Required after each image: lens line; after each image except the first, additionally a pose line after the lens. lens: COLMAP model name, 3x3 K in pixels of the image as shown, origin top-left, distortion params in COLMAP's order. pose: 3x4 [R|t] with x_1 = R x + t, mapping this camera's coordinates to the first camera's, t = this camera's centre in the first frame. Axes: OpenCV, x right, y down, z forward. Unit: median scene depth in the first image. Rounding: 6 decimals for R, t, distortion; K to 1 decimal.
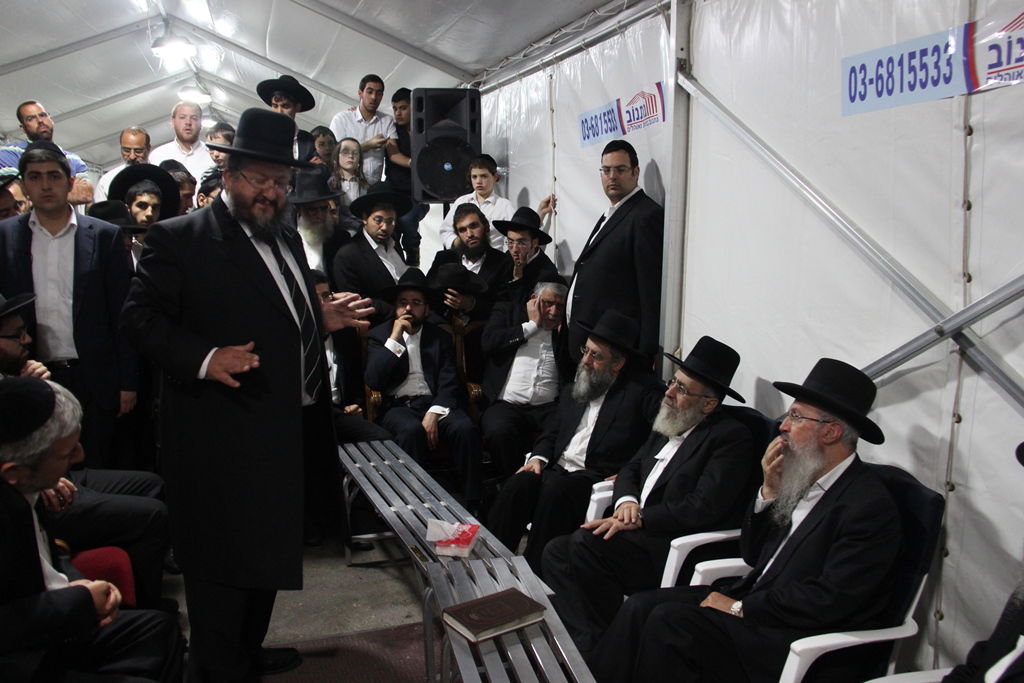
lens RADIAL K [[851.7, 0, 546.7], [0, 851.7, 318.6], [0, 0, 1]] dist [-0.203155, 0.201179]
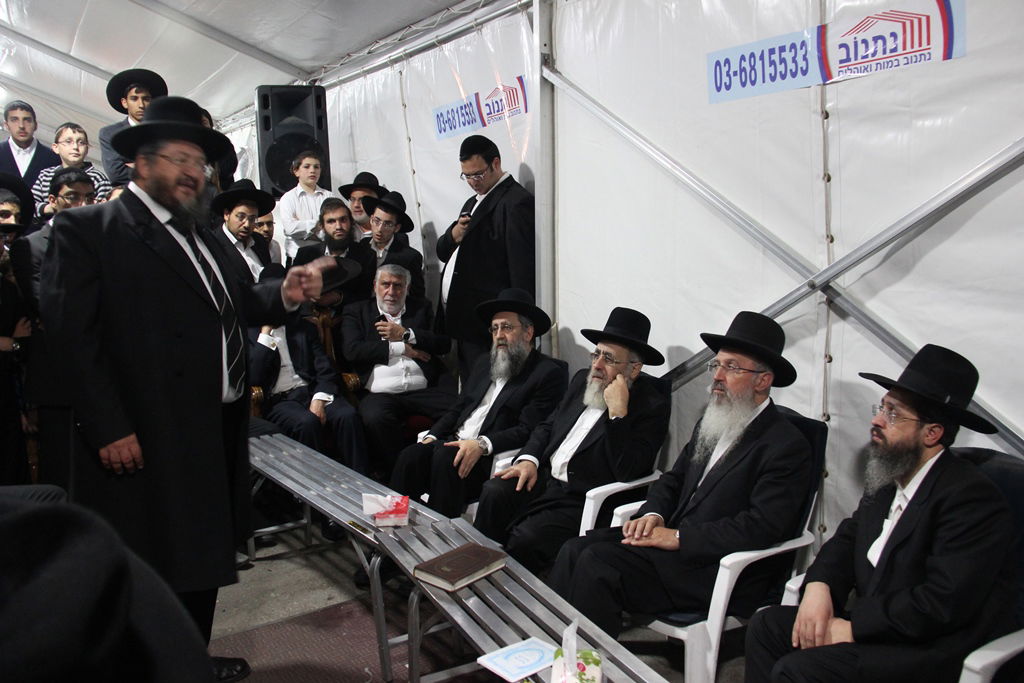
lens RADIAL K [[851.7, 0, 546.7], [0, 851.7, 318.6], [0, 0, 1]] dist [-0.203155, 0.201179]
pose [[0.968774, -0.057901, 0.241090, -0.147569], [0.057955, 0.998296, 0.006874, 0.027057], [-0.241077, 0.007313, 0.970478, -0.055799]]
